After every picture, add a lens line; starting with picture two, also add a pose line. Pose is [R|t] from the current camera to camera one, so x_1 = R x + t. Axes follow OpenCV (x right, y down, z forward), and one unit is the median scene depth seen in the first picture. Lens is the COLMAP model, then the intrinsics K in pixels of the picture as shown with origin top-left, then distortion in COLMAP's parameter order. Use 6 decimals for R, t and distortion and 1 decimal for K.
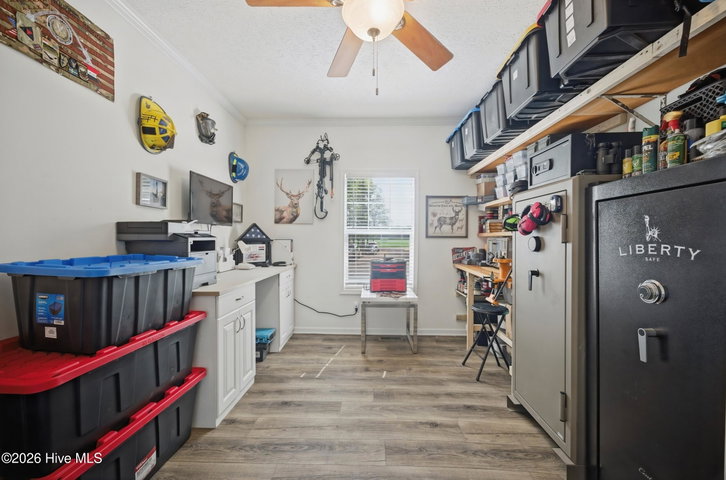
lens RADIAL K [[283.4, 0, 357.8], [0, 283.4, 237.1], [0, 0, 1]] dist [-0.000658, -0.000047]
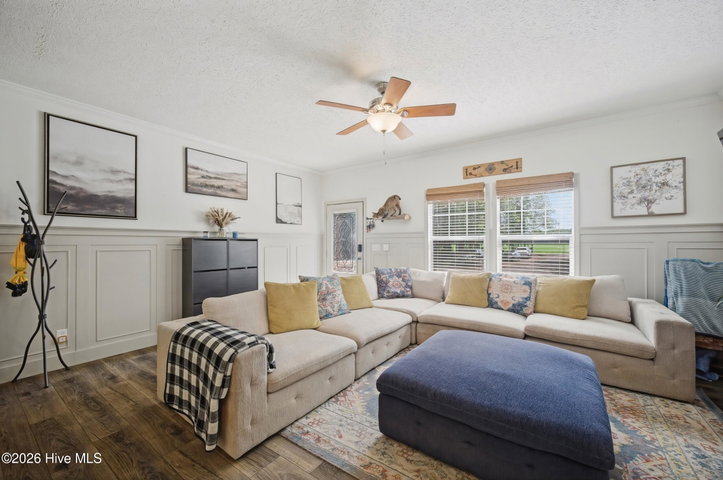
lens RADIAL K [[284.5, 0, 361.0], [0, 284.5, 243.3], [0, 0, 1]] dist [0.000885, 0.000135]
pose [[0.844890, -0.003933, -0.534926, 1.823154], [0.004212, 0.999991, -0.000698, 0.003785], [0.534924, -0.001663, 0.844899, 0.413427]]
